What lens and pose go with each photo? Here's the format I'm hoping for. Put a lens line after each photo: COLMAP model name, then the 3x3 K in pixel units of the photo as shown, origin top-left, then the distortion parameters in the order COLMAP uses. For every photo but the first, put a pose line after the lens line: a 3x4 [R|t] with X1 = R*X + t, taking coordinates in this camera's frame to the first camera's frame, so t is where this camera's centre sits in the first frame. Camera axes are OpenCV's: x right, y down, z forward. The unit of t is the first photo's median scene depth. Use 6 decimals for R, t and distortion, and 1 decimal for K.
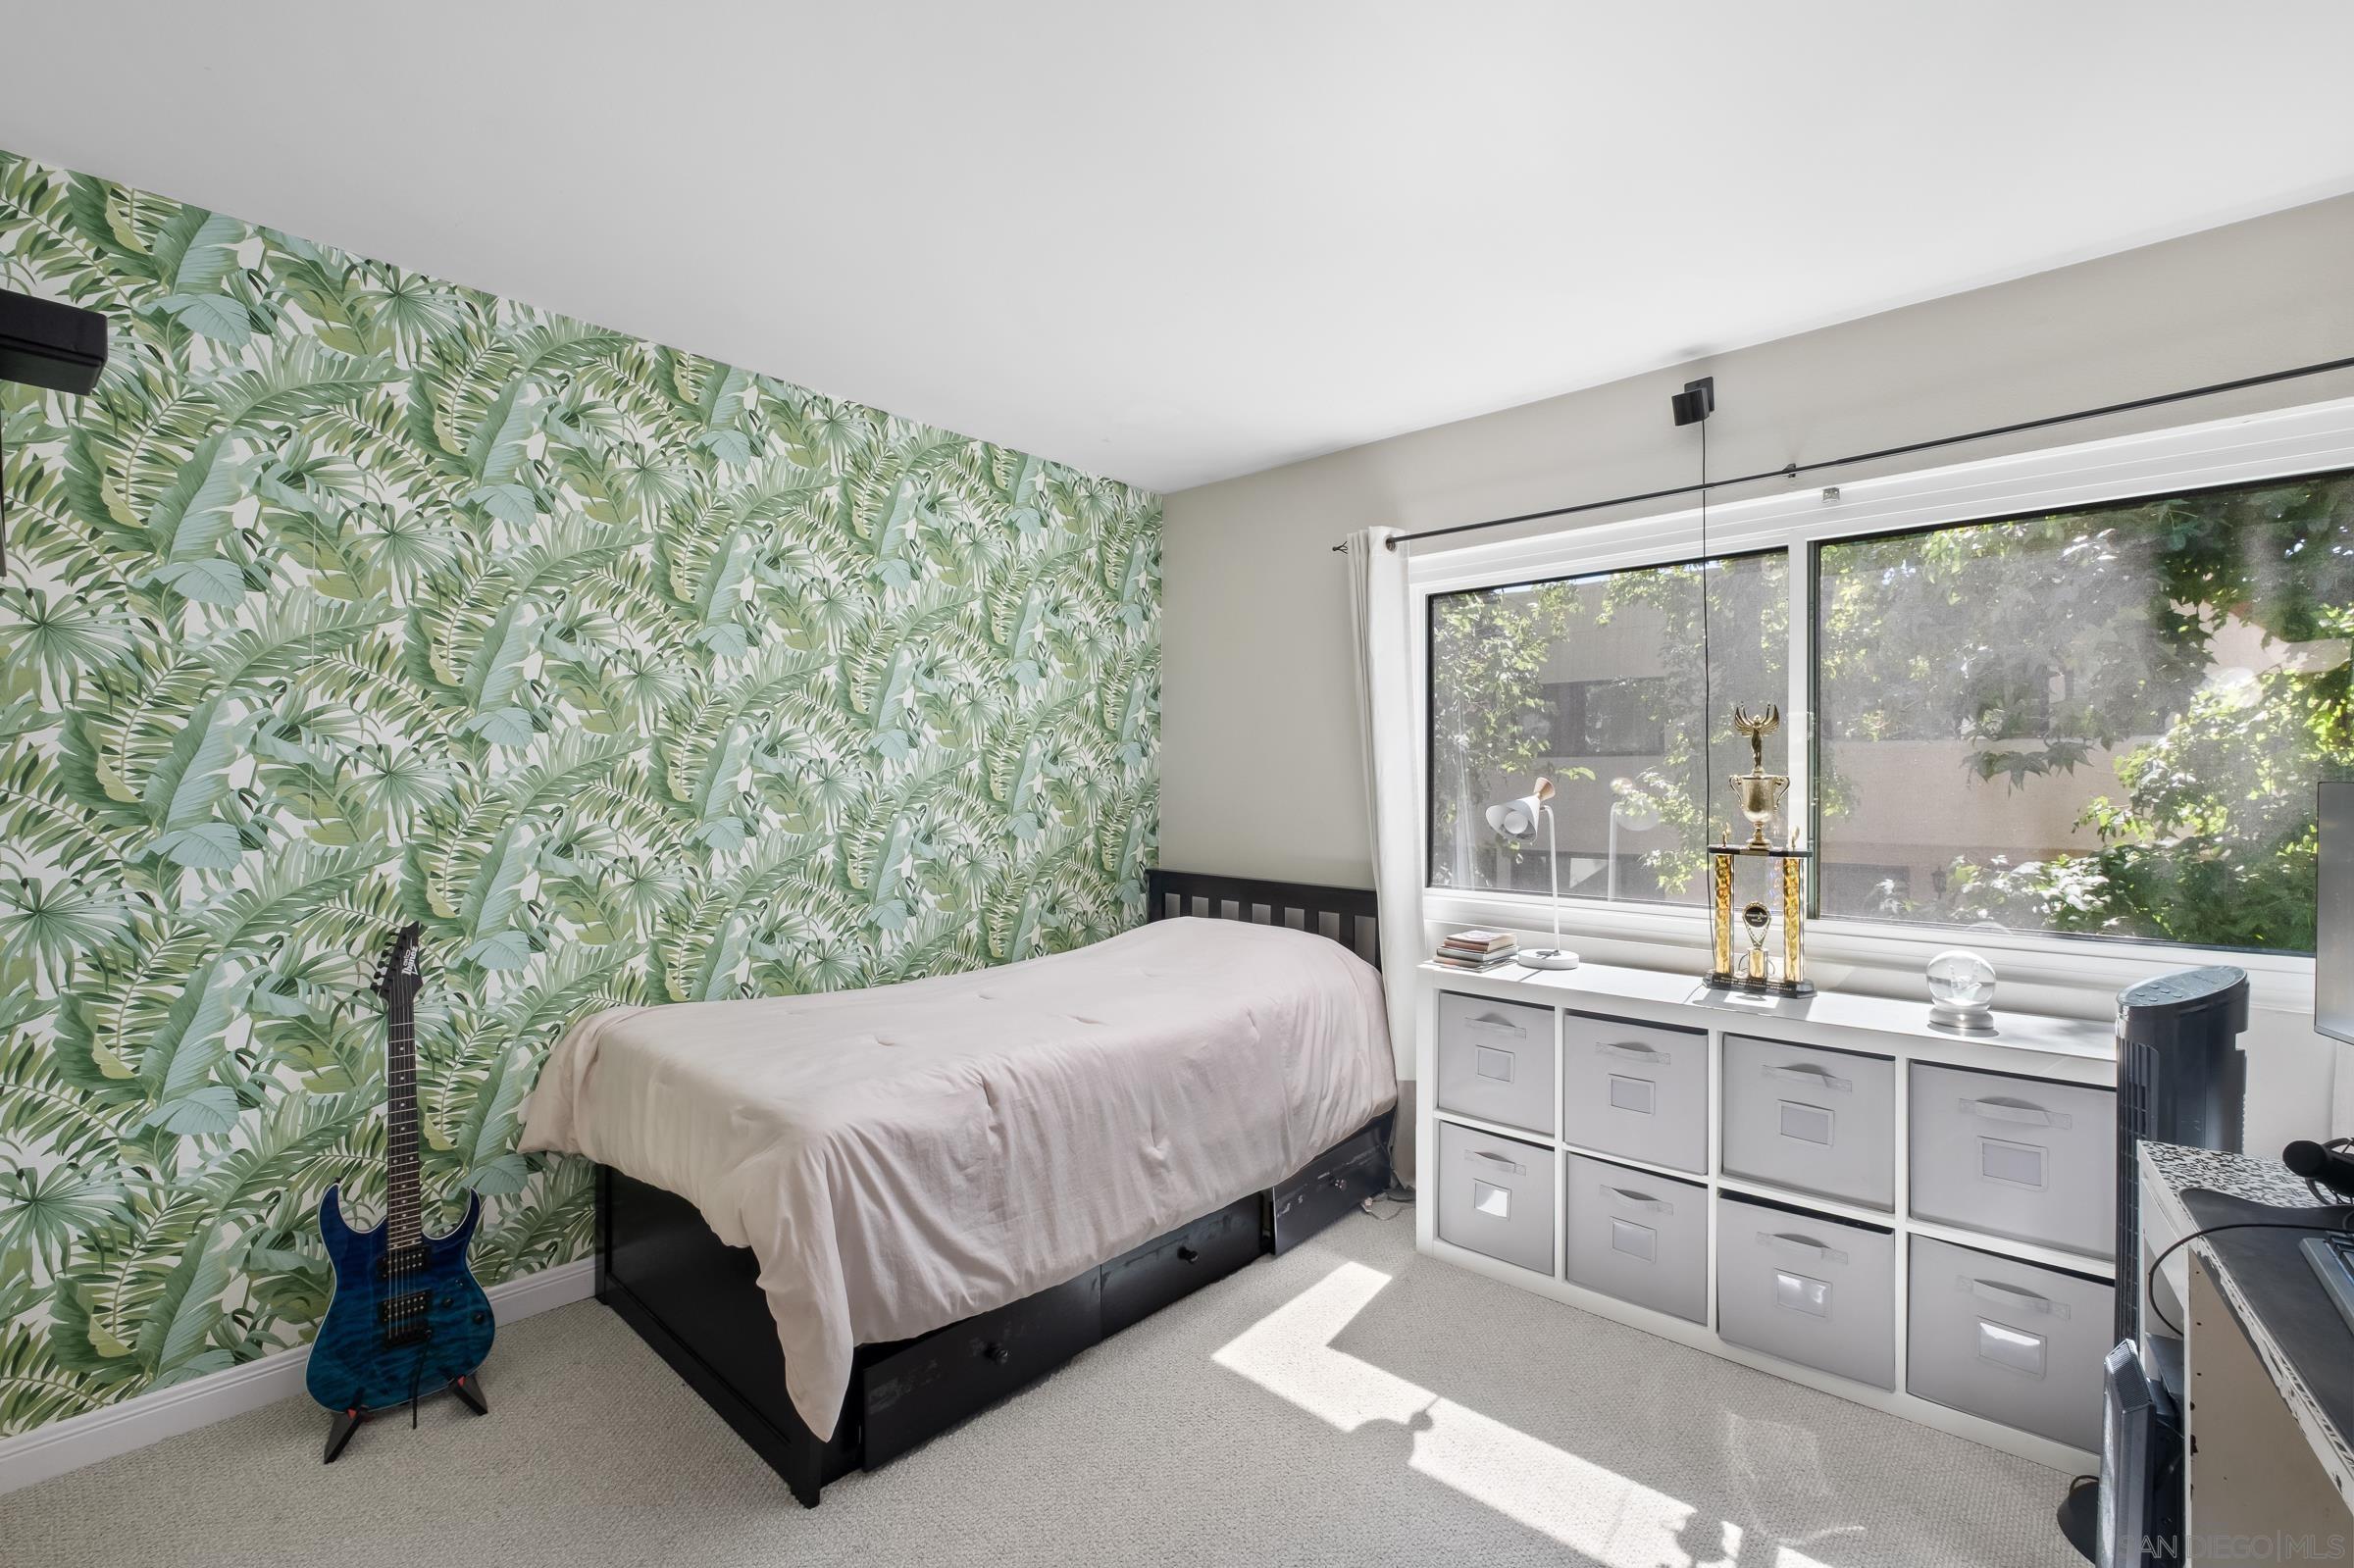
lens RADIAL K [[1061.2, 0, 1176.8], [0, 1061.2, 798.1], [0, 0, 1]] dist [0.003834, 0.000335]
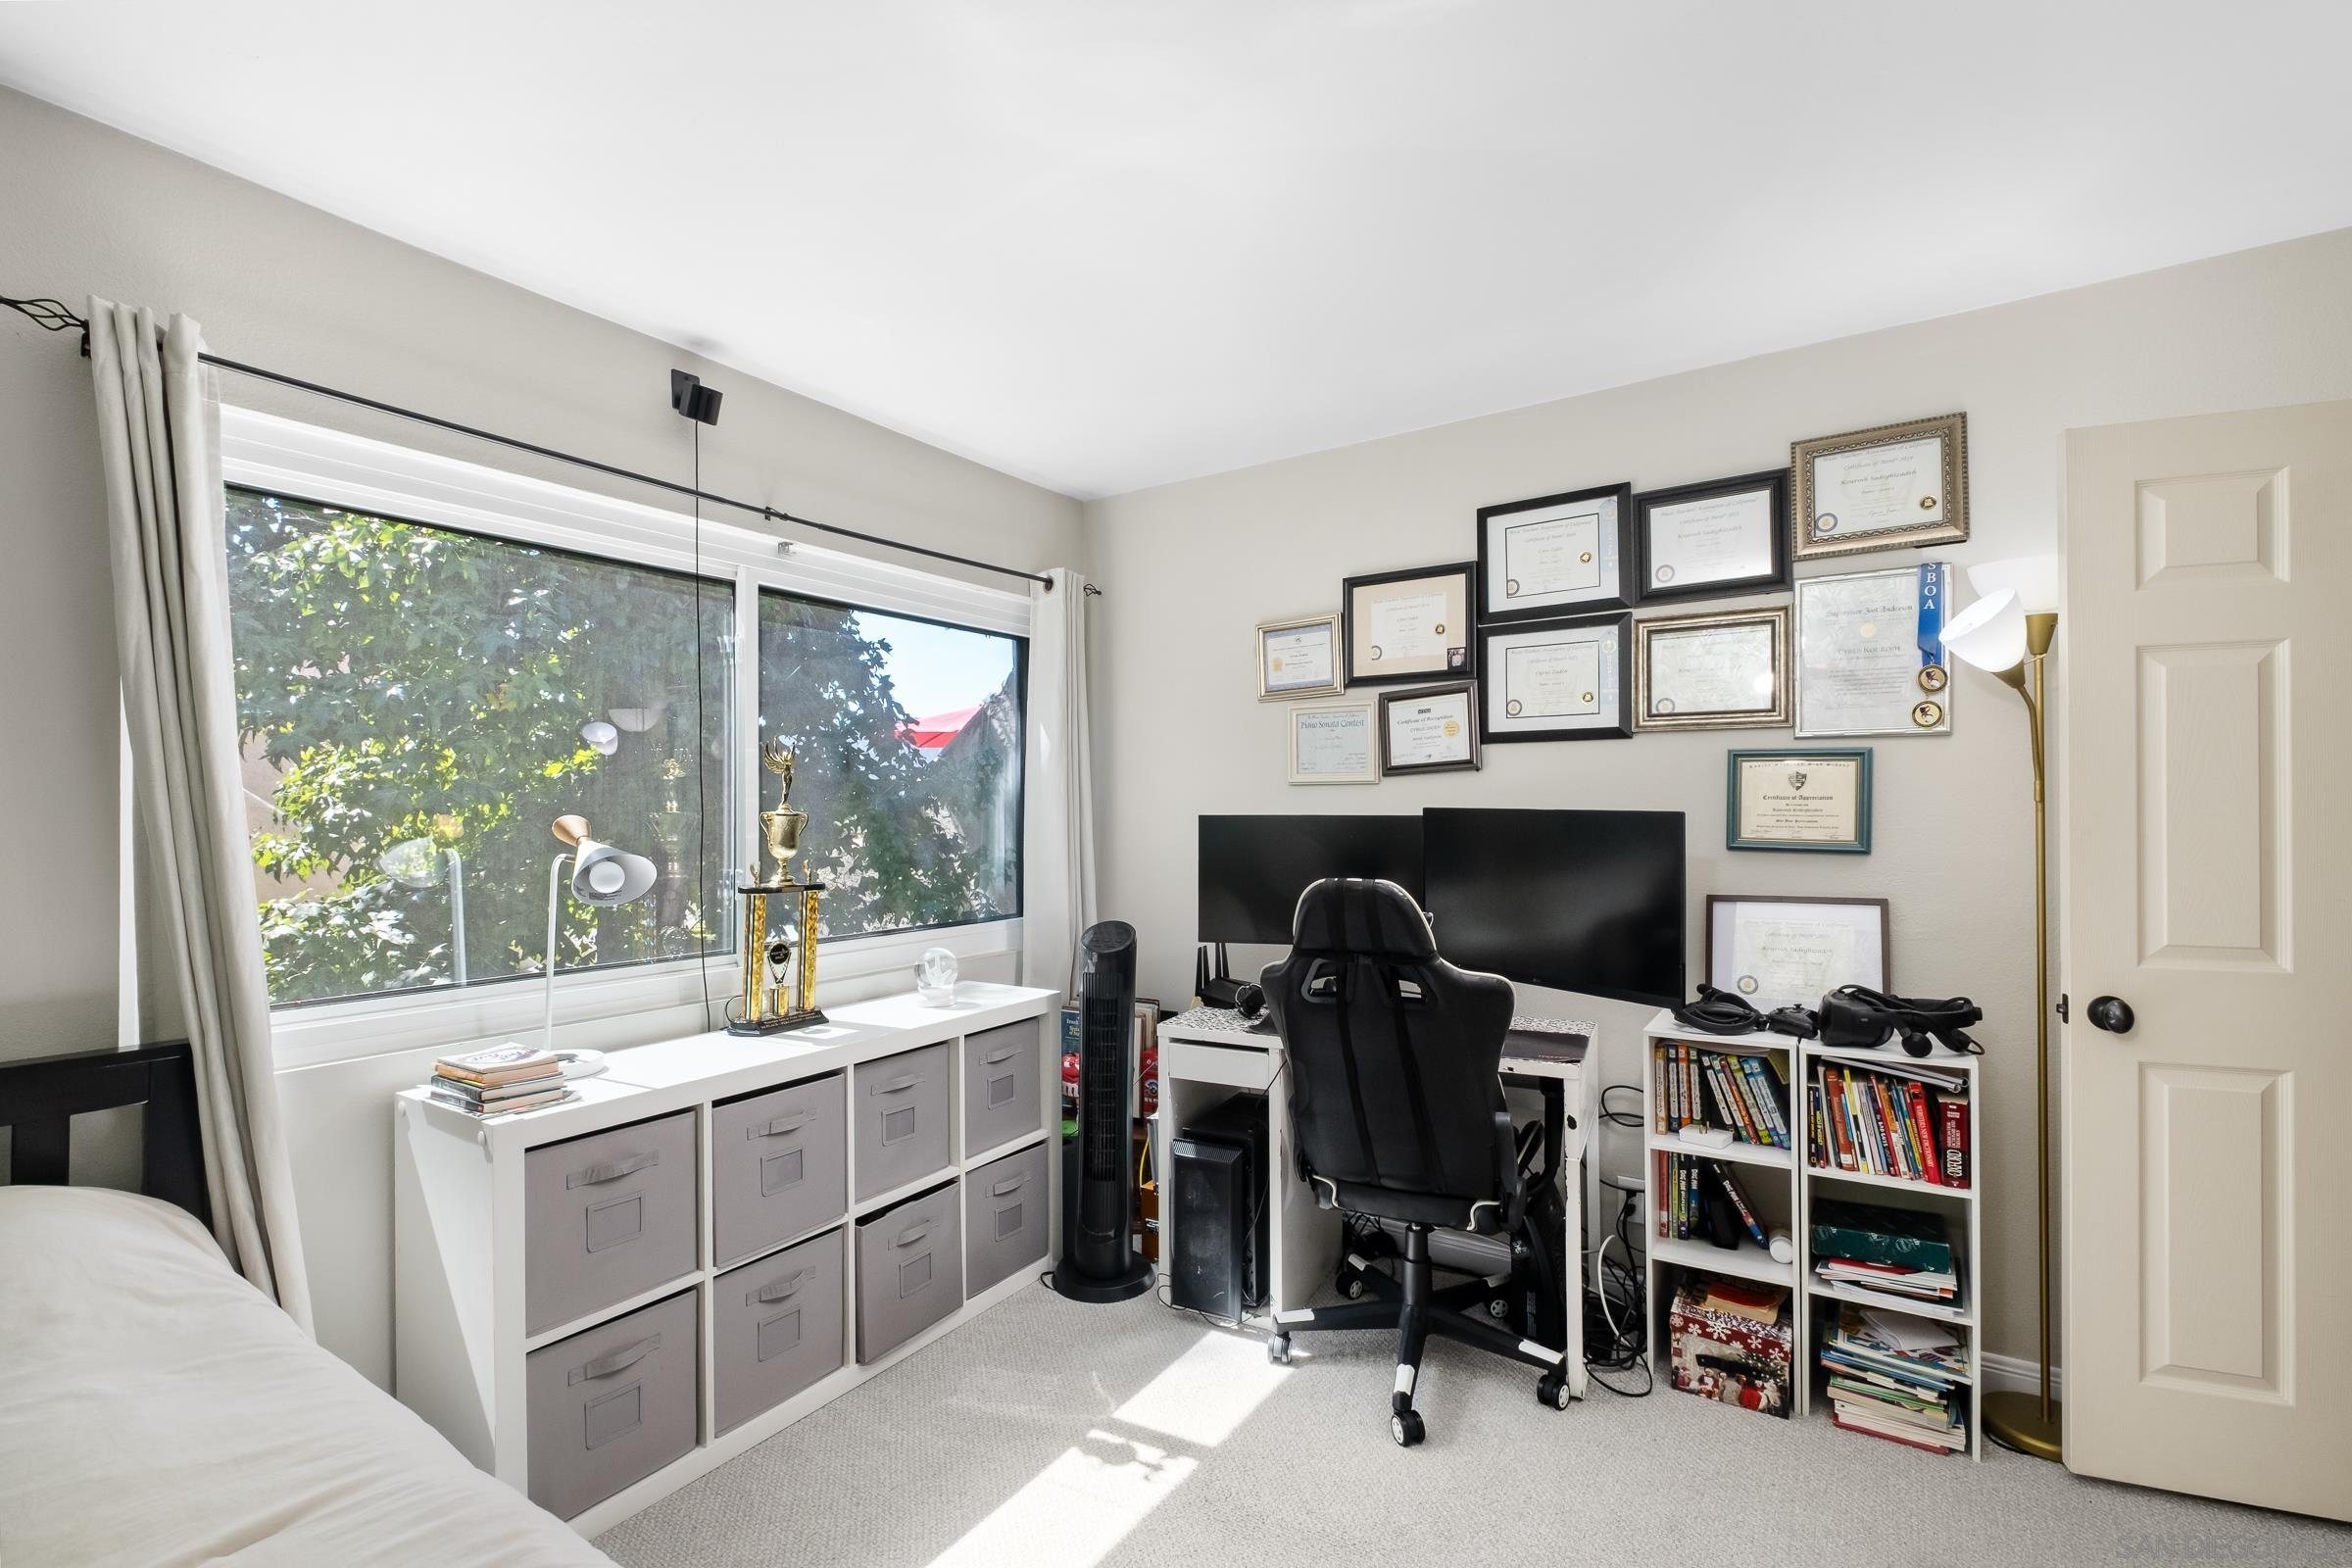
lens RADIAL K [[1060.4, 0, 1175.8], [0, 1060.4, 798.1], [0, 0, 1]] dist [0.003834, 0.000335]
pose [[-0.190843, 0.010241, 0.981567, -0.503608], [0.021236, 0.999755, -0.006302, -0.019823], [-0.981391, 0.019642, -0.191014, 0.822371]]
